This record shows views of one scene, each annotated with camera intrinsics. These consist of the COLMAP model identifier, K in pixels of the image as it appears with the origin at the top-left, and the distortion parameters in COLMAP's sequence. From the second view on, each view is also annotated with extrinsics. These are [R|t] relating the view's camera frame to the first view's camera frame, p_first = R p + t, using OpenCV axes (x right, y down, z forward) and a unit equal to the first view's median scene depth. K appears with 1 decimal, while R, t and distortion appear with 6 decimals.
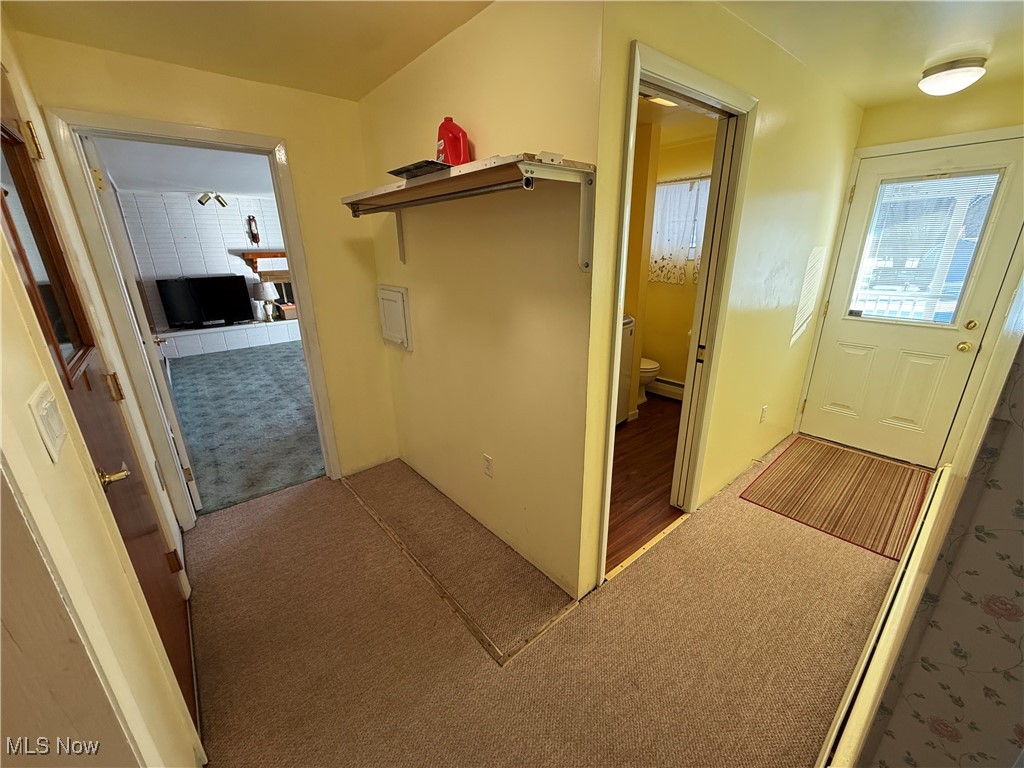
lens RADIAL K [[406.4, 0, 509.7], [0, 406.4, 383.1], [0, 0, 1]] dist [-0.001779, -0.000434]
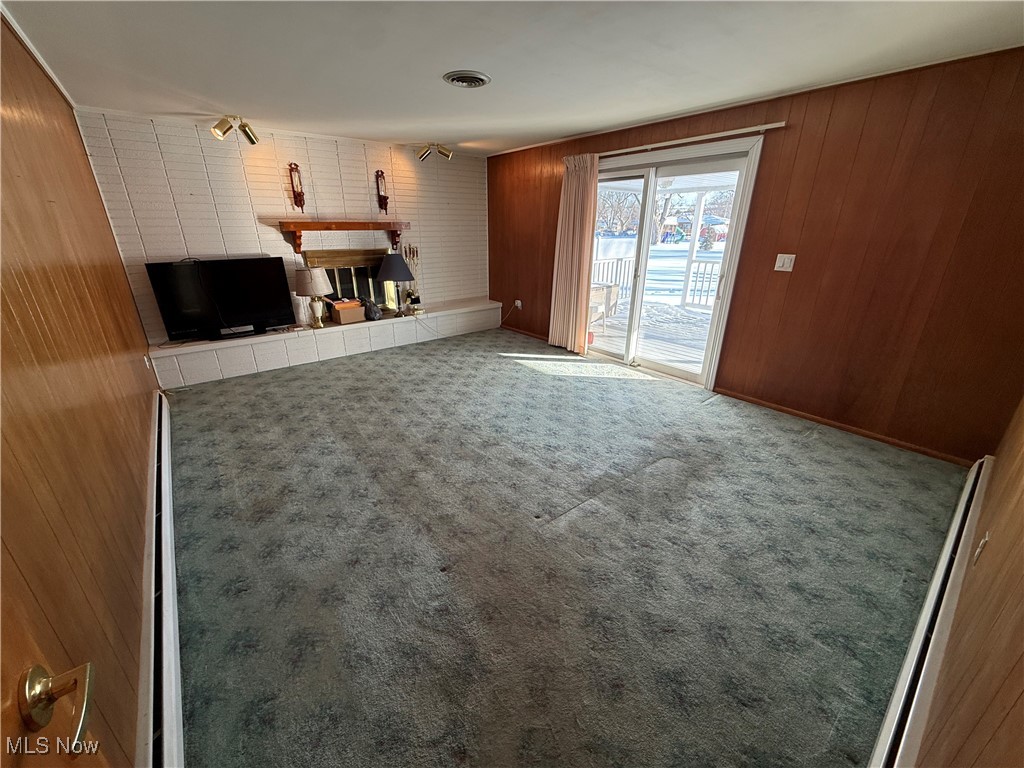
lens RADIAL K [[406.4, 0, 509.7], [0, 406.4, 383.1], [0, 0, 1]] dist [-0.001779, -0.000434]
pose [[0.999674, 0.022037, -0.012919, -0.279705], [-0.021420, 0.998707, 0.046098, -0.102586], [0.013918, -0.045806, 0.998853, 0.349847]]
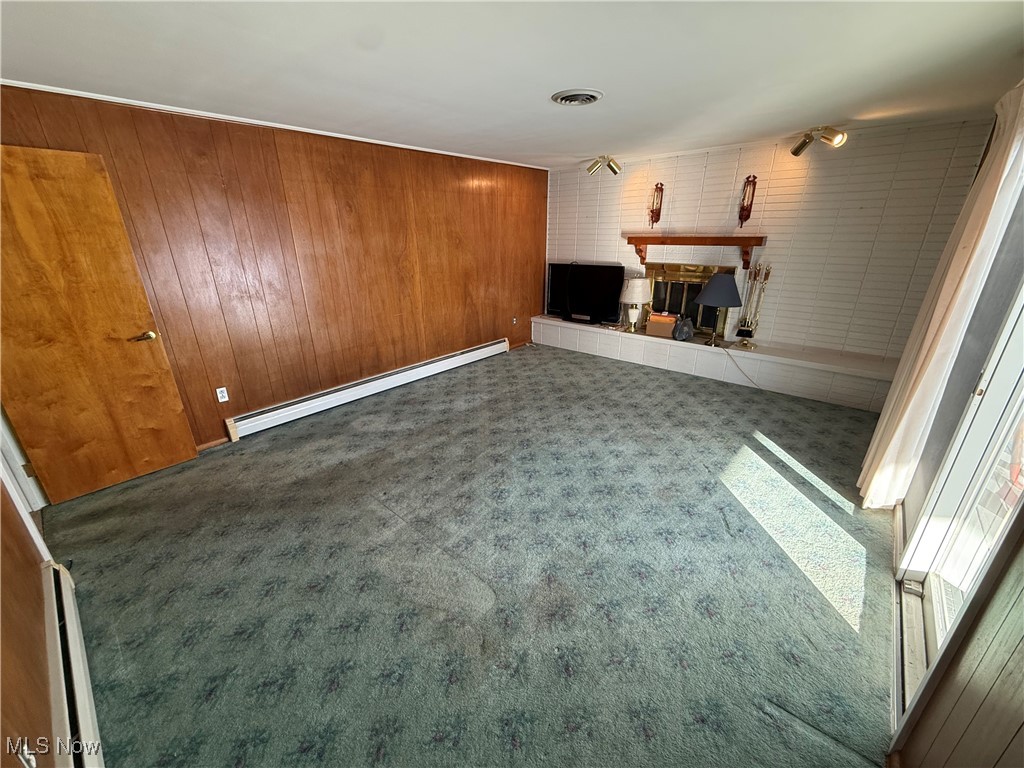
lens RADIAL K [[406.4, 0, 509.7], [0, 406.4, 383.1], [0, 0, 1]] dist [-0.001779, -0.000434]
pose [[0.153831, 0.364166, -0.918542, 0.091570], [-0.305669, 0.901546, 0.306236, -0.238825], [0.939629, 0.233661, 0.250000, 0.668610]]
